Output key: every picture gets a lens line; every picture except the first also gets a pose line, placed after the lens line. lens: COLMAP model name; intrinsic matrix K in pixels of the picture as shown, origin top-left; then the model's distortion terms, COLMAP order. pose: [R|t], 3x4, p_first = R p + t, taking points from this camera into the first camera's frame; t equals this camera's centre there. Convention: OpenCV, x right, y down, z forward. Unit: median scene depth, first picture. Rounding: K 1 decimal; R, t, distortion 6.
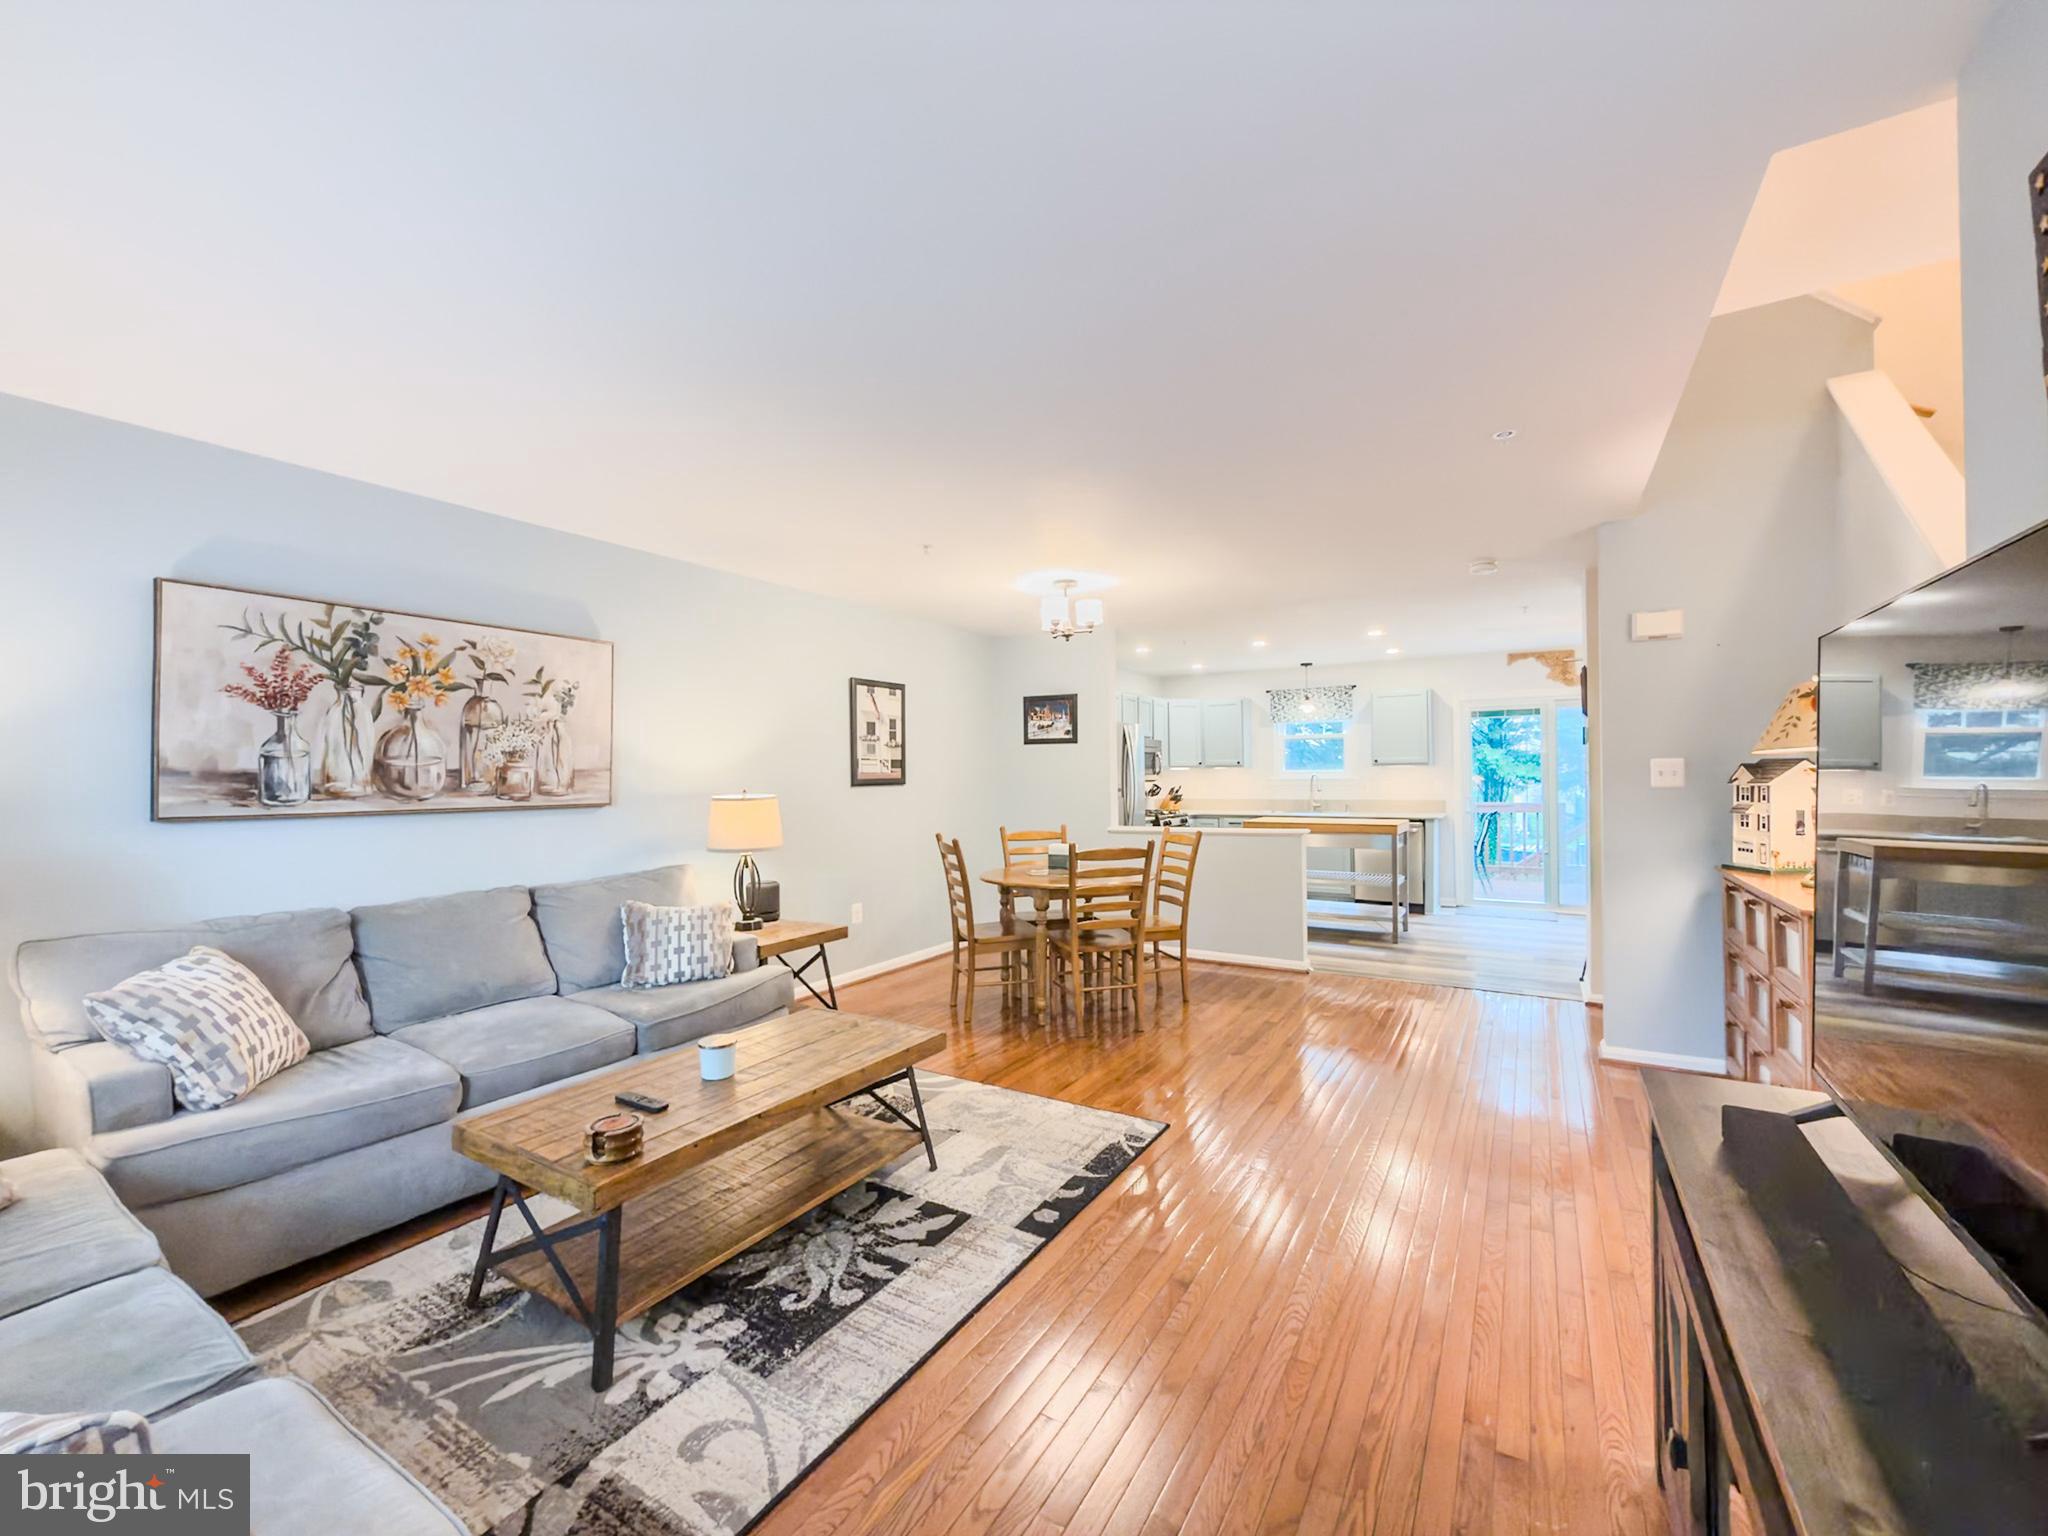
lens RADIAL K [[860.4, 0, 1057.6], [0, 860.4, 769.0], [0, 0, 1]] dist [0.000264, -0.000073]
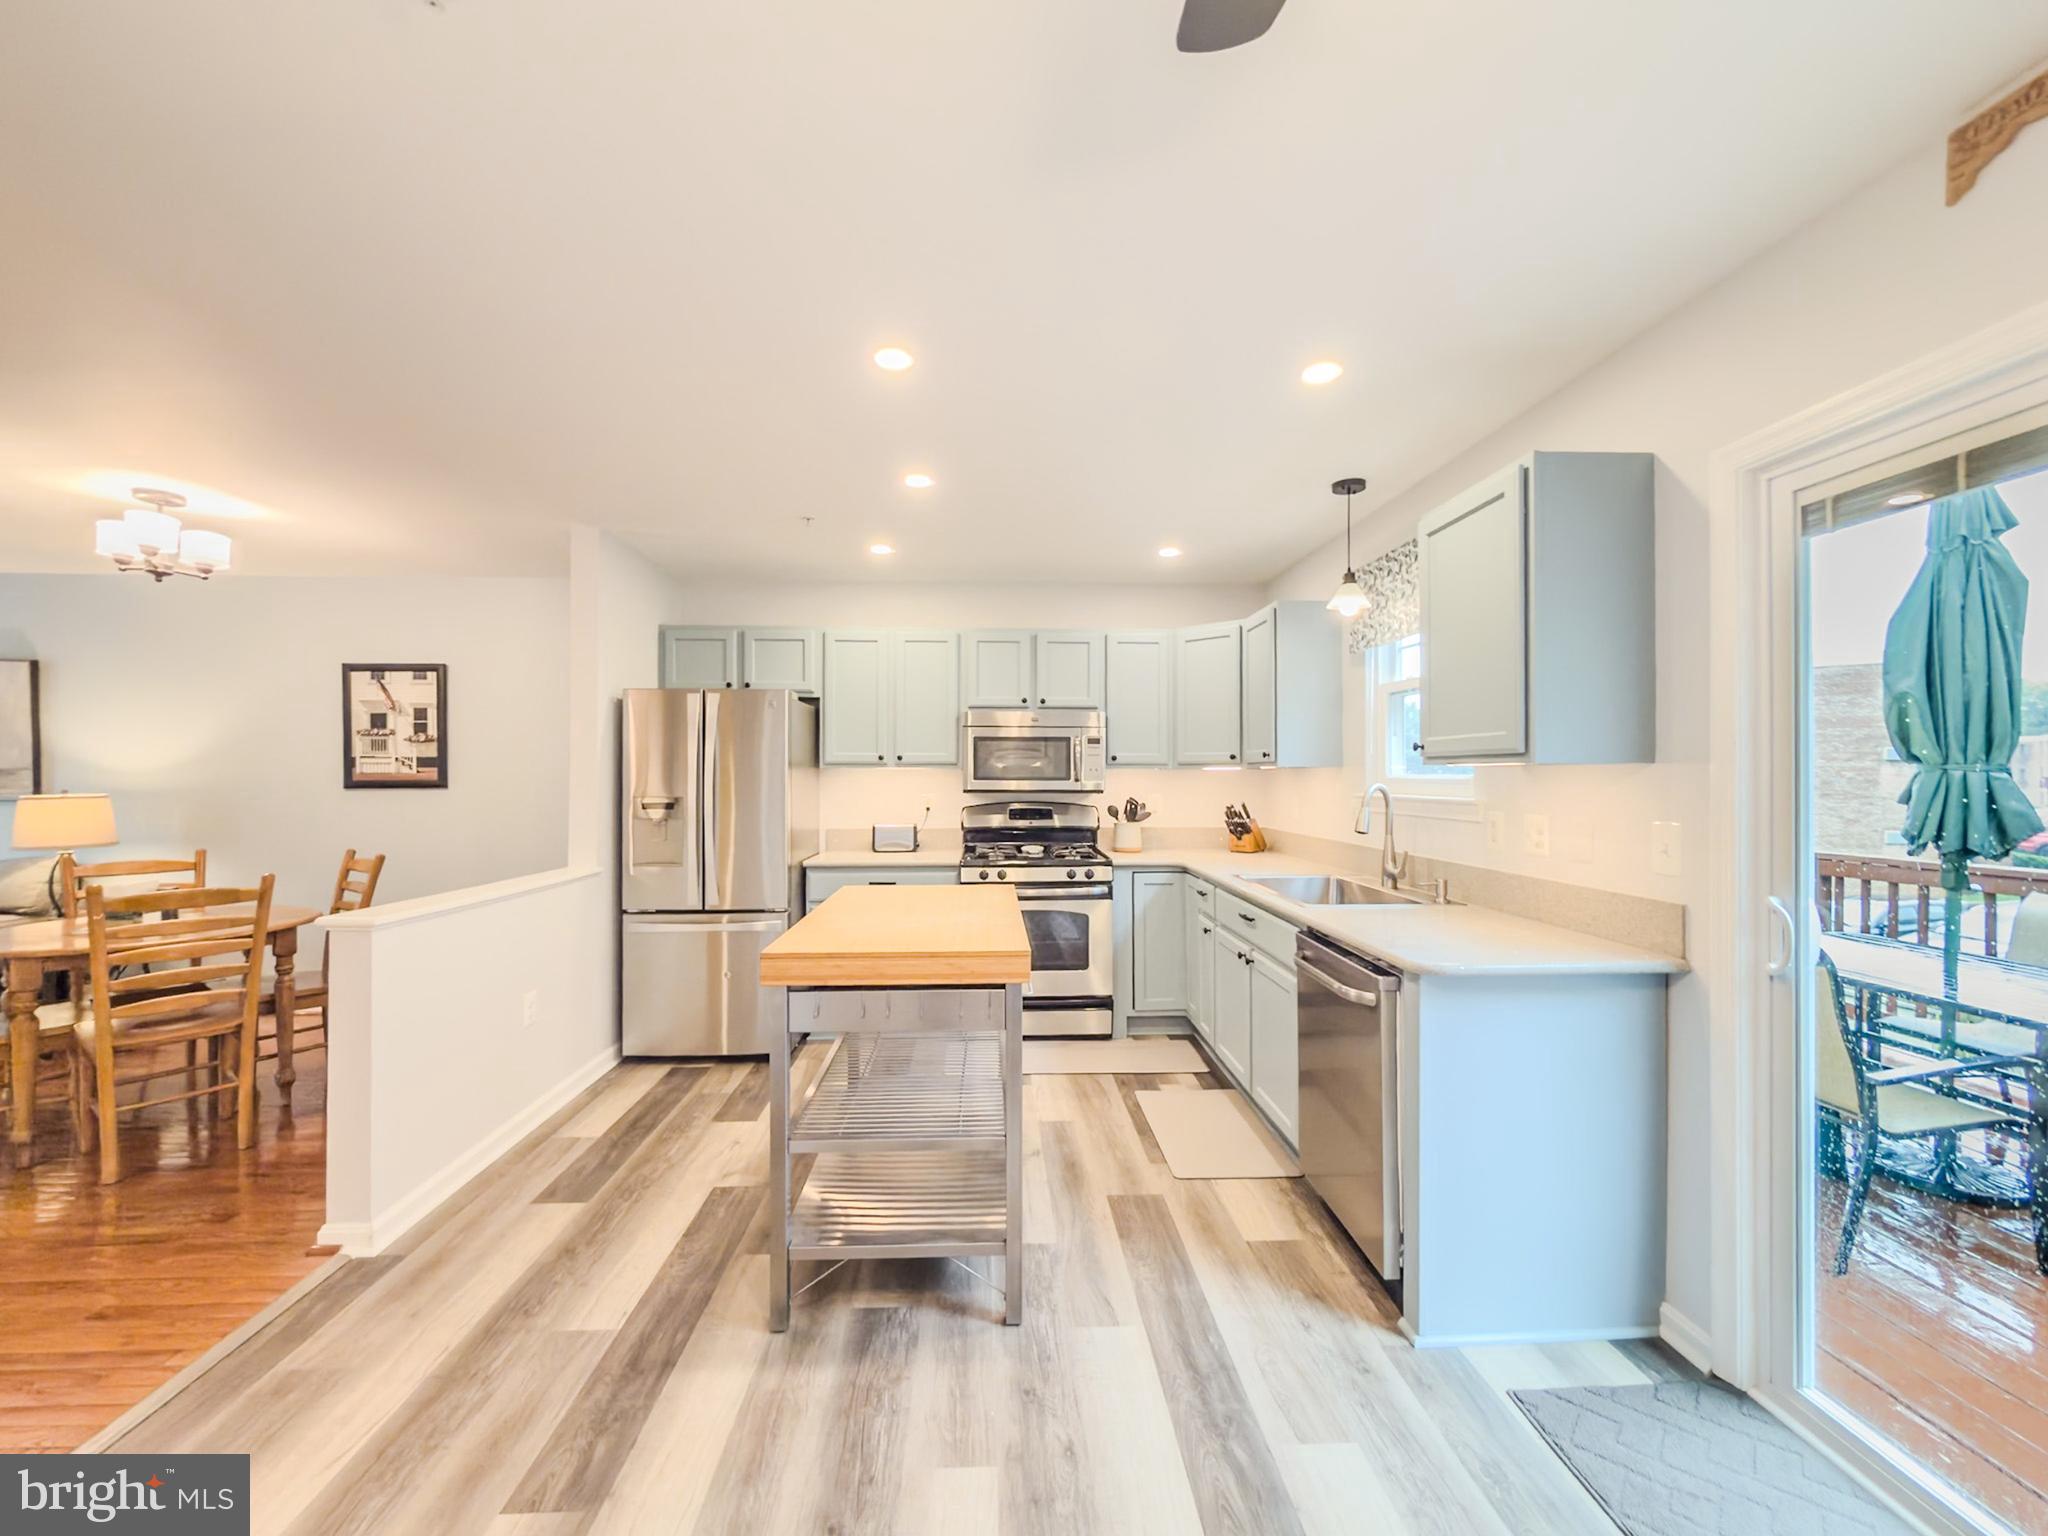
lens RADIAL K [[860.4, 0, 1057.6], [0, 860.4, 769.0], [0, 0, 1]] dist [0.000264, -0.000073]
pose [[0.514605, 0.005449, -0.857410, 1.399137], [0.000334, 0.999978, 0.006556, -0.007930], [0.857427, -0.003660, 0.514592, 1.851960]]
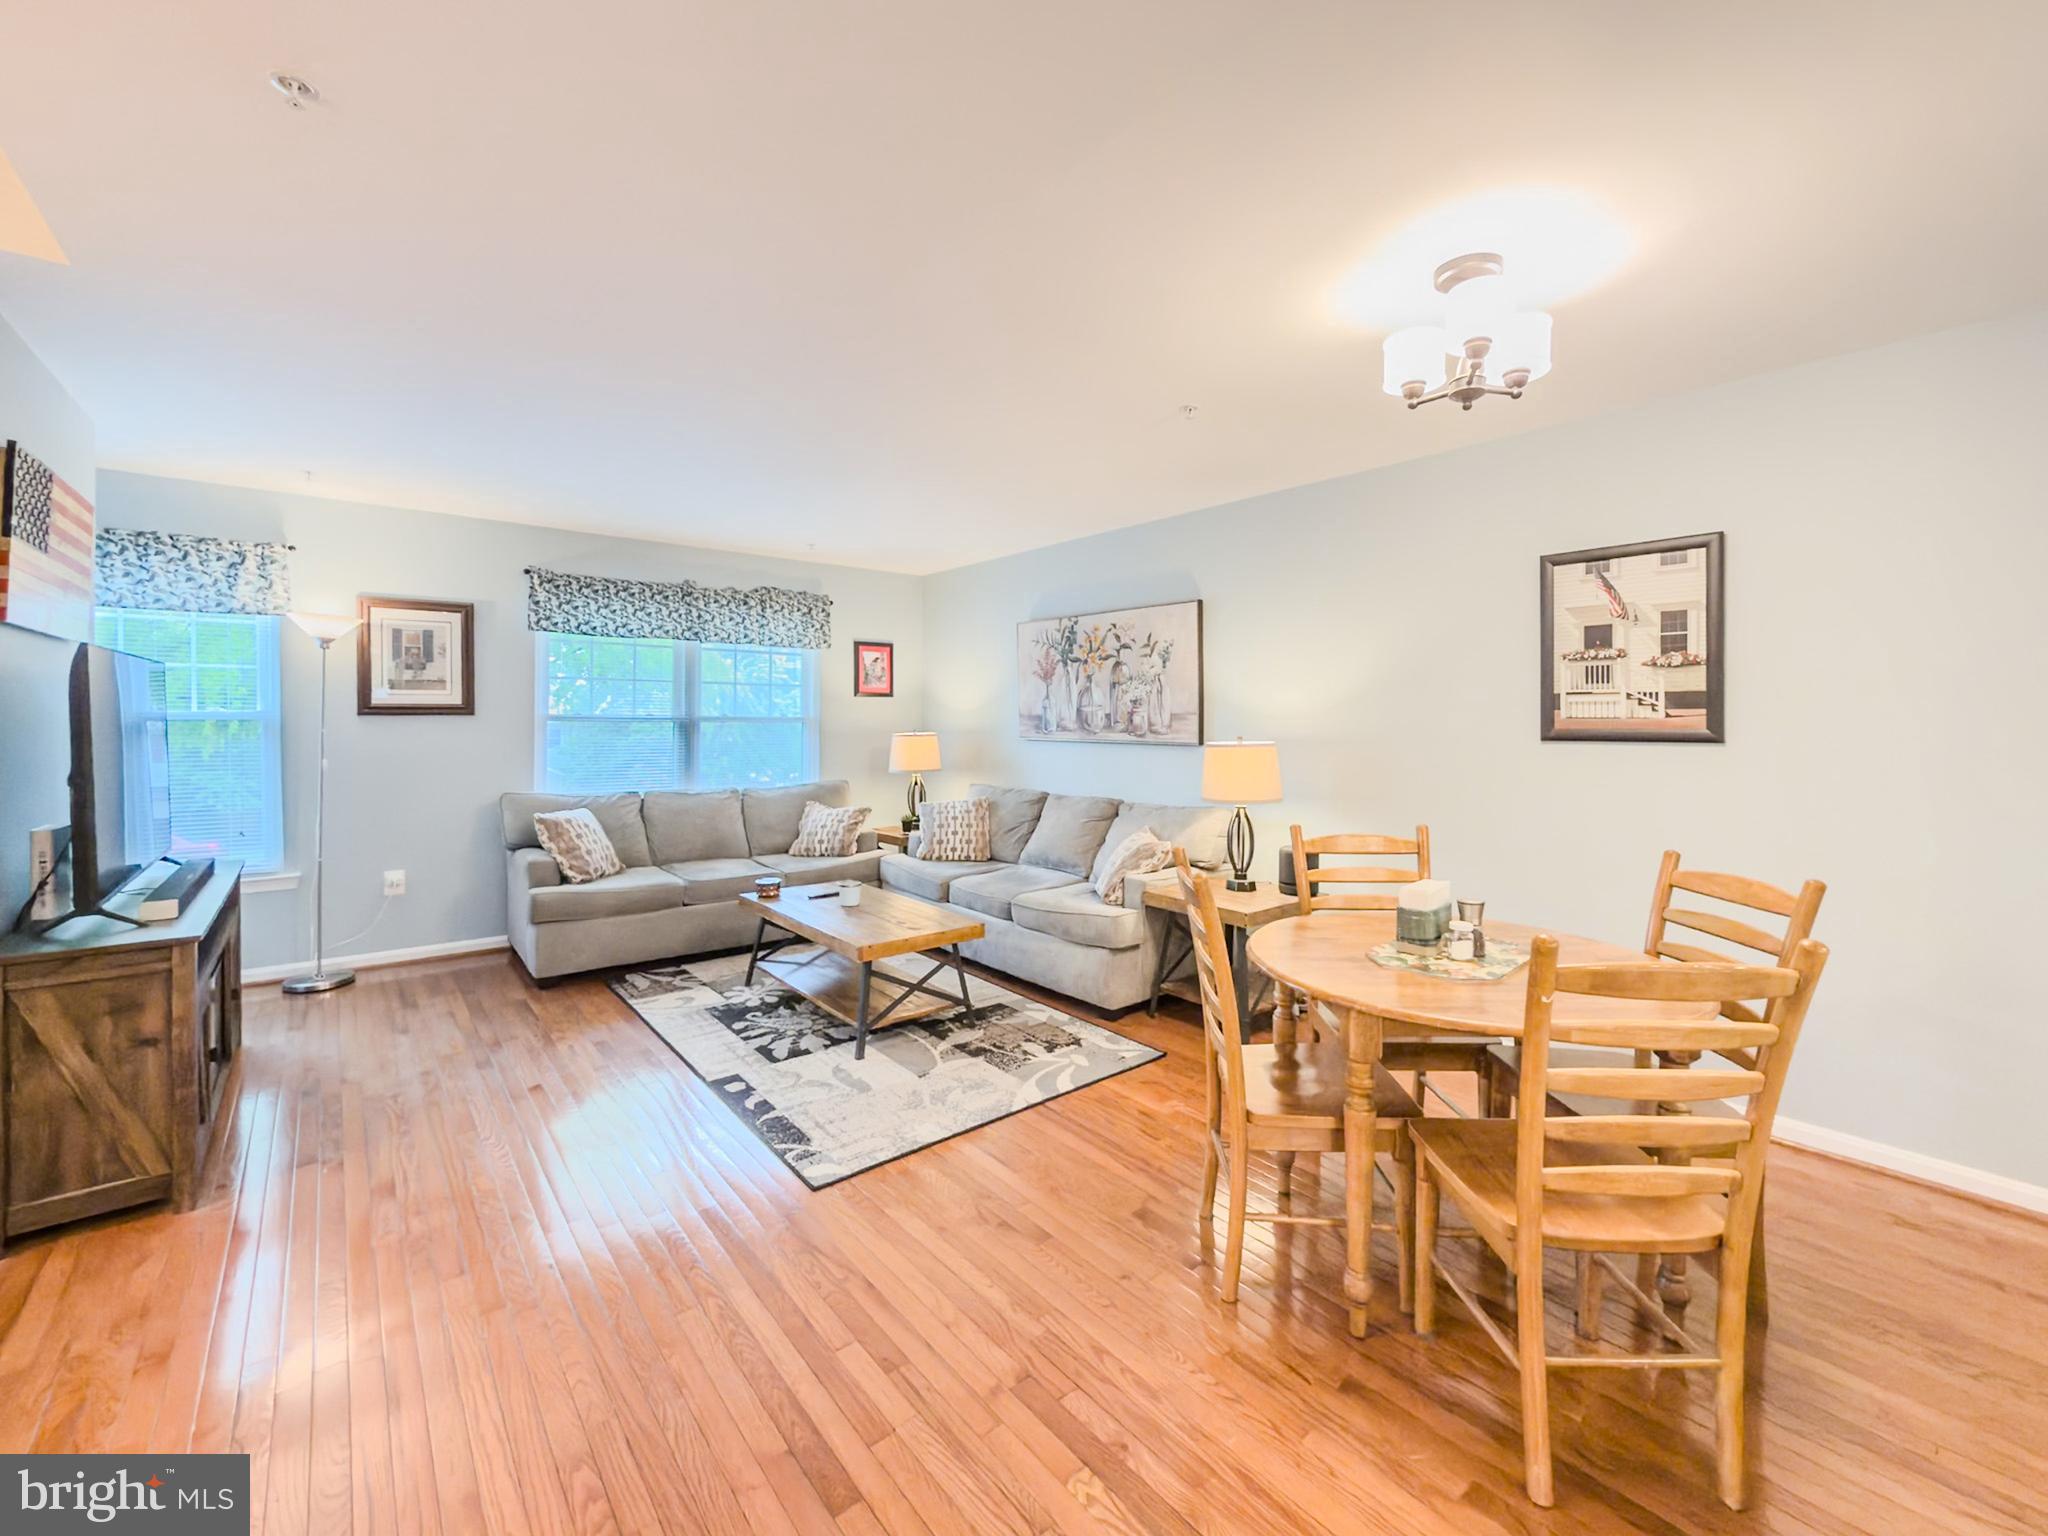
lens RADIAL K [[895.5, 0, 991.5], [0, 895.5, 725.5], [0, 0, 1]] dist [-0.001419, -0.000495]
pose [[-0.418480, 0.018705, -0.908033, 0.756480], [0.009623, 0.999823, 0.016161, -0.005778], [0.908175, -0.001975, -0.418586, 1.444148]]
